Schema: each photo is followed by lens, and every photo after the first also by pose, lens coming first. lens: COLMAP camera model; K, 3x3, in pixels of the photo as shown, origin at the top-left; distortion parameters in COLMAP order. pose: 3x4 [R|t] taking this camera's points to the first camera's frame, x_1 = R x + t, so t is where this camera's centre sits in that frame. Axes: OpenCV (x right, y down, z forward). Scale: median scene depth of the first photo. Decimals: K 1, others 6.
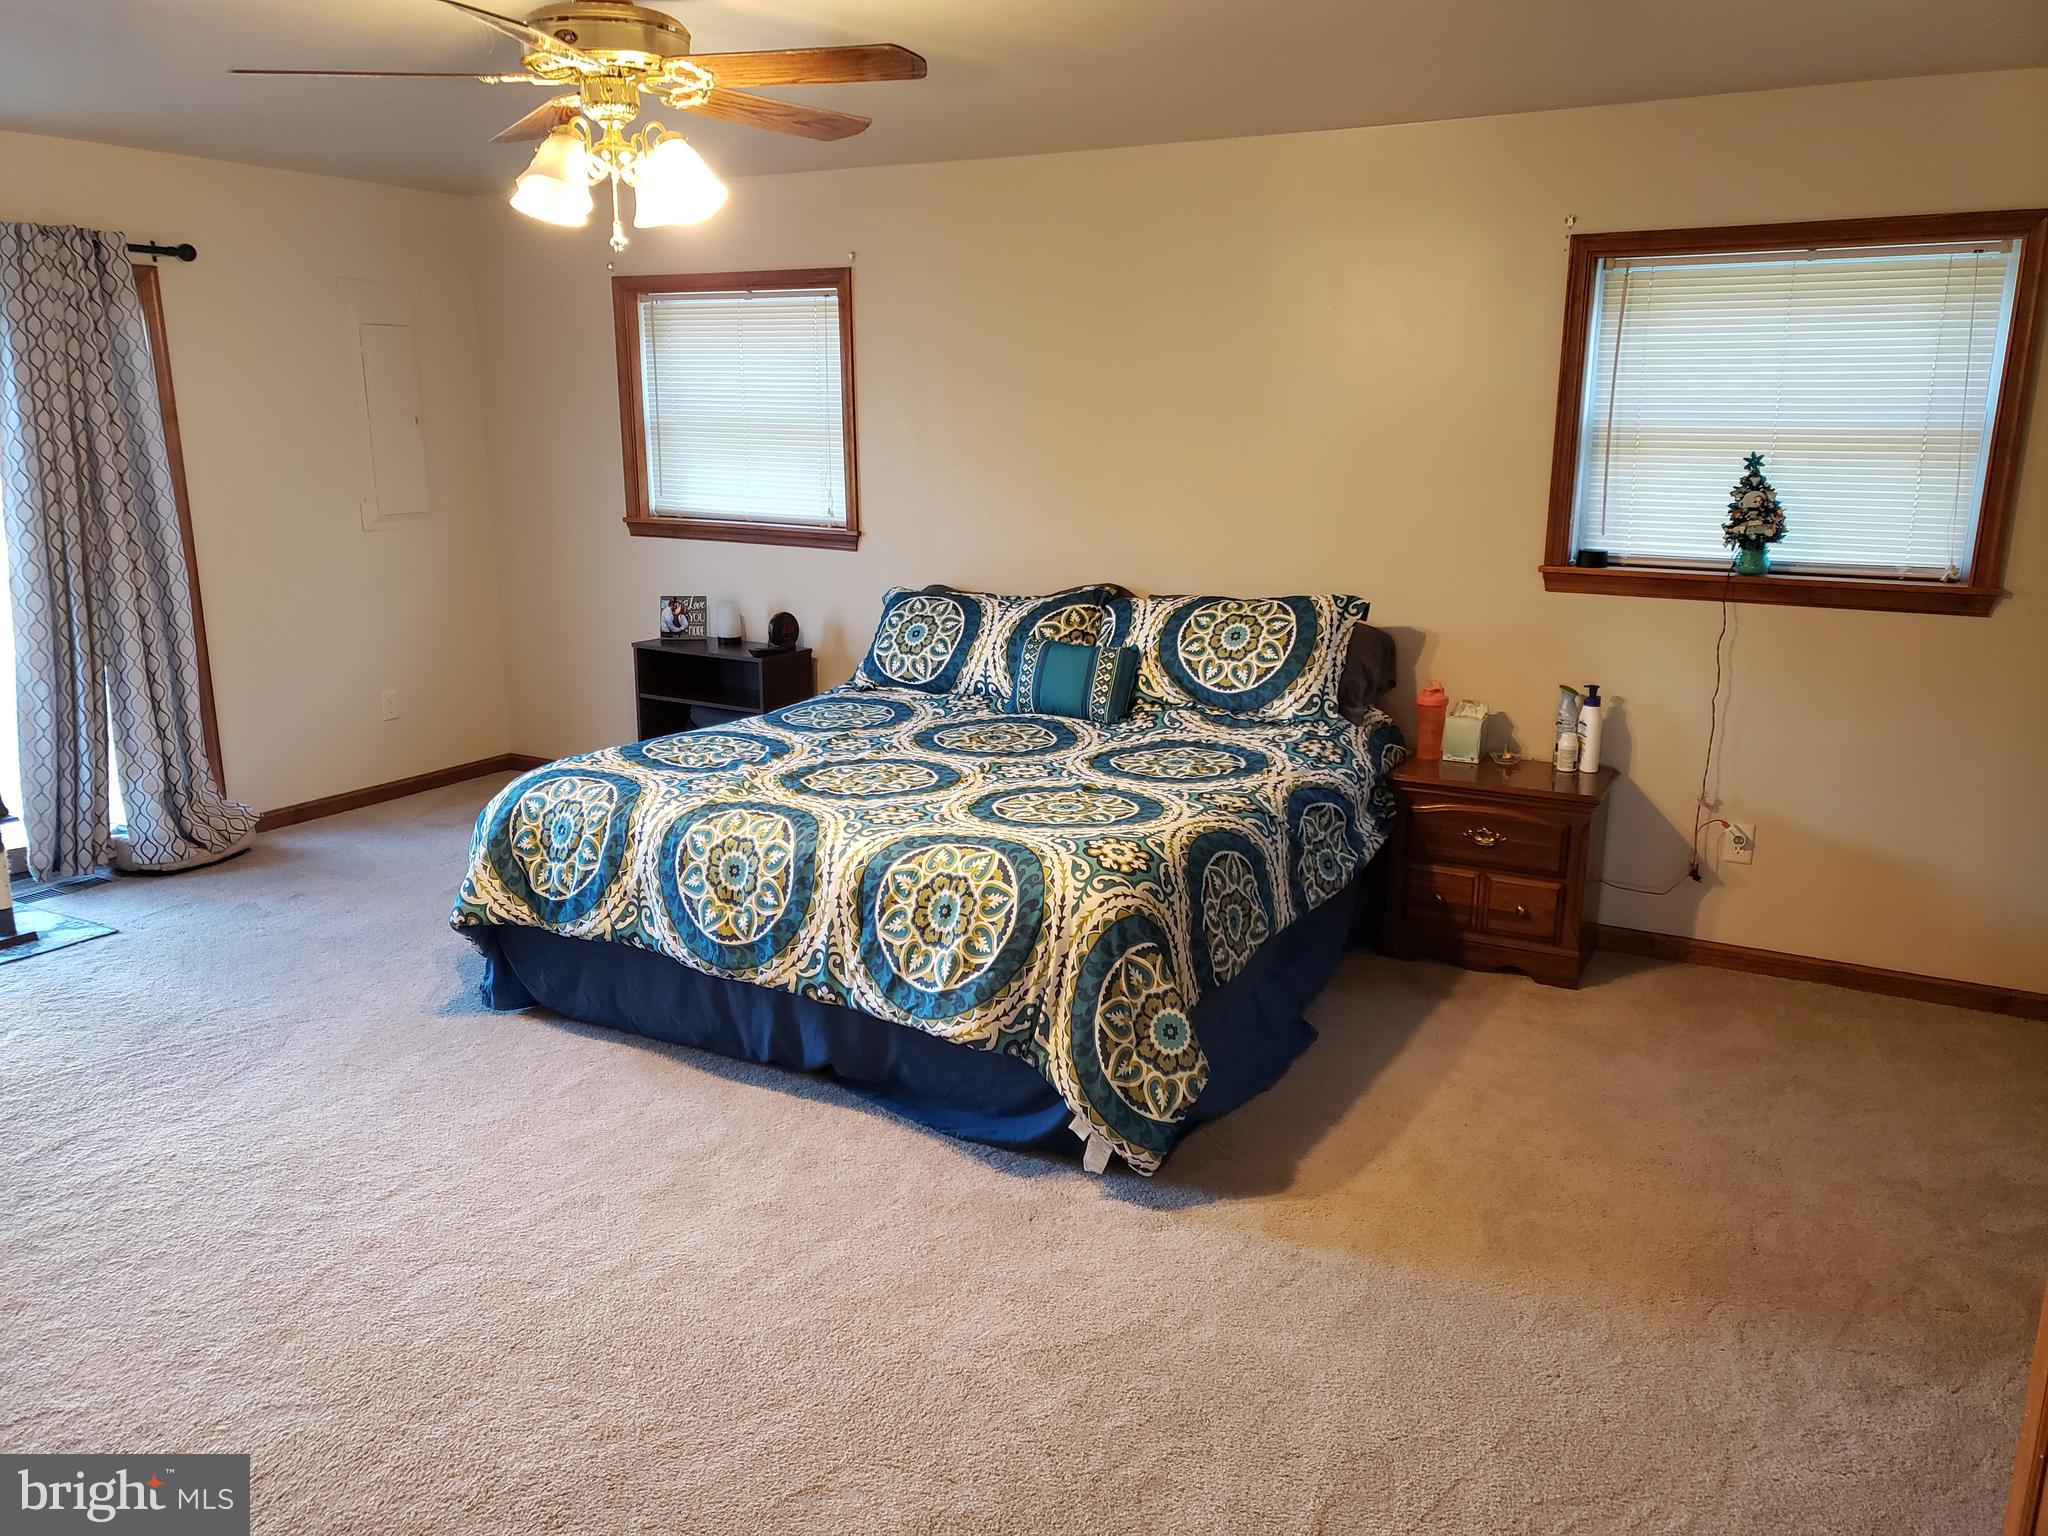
lens RADIAL K [[1548.6, 0, 1011.0], [0, 1548.6, 761.1], [0, 0, 1]] dist [0.030035, -0.015585]
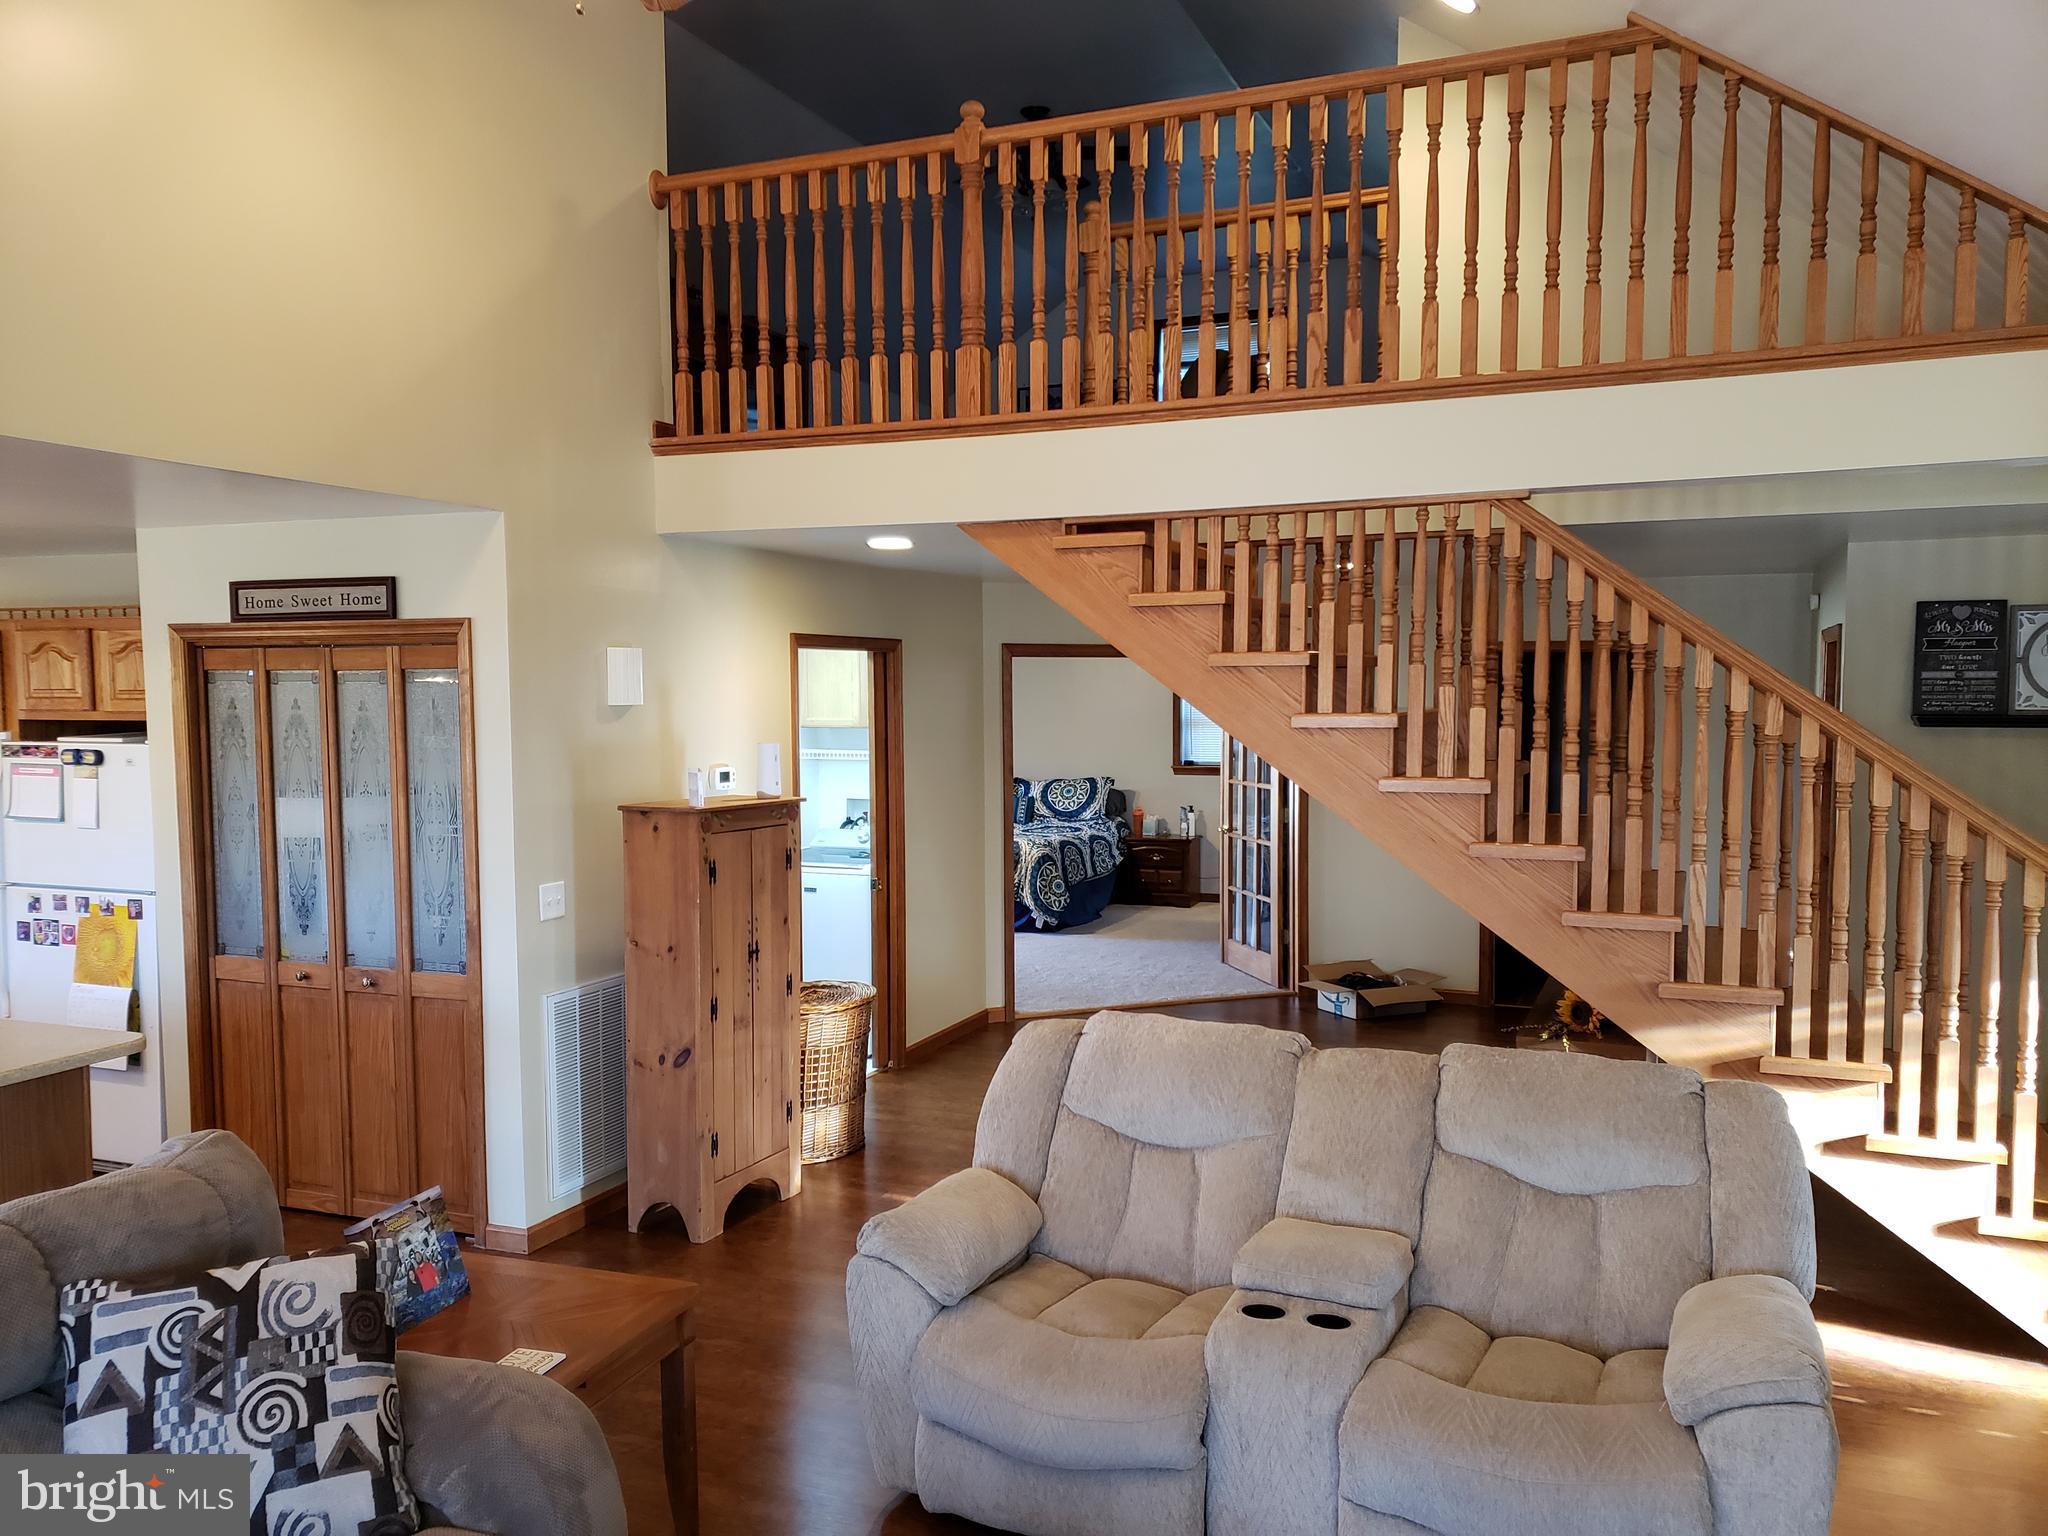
lens RADIAL K [[1548.6, 0, 1025.6], [0, 1548.6, 774.5], [0, 0, 1]] dist [0.030035, -0.015585]
pose [[0.990002, -0.009682, 0.140723, -0.346115], [0.036063, 0.981858, -0.186155, 0.432676], [-0.136367, 0.189368, 0.972391, -1.826789]]
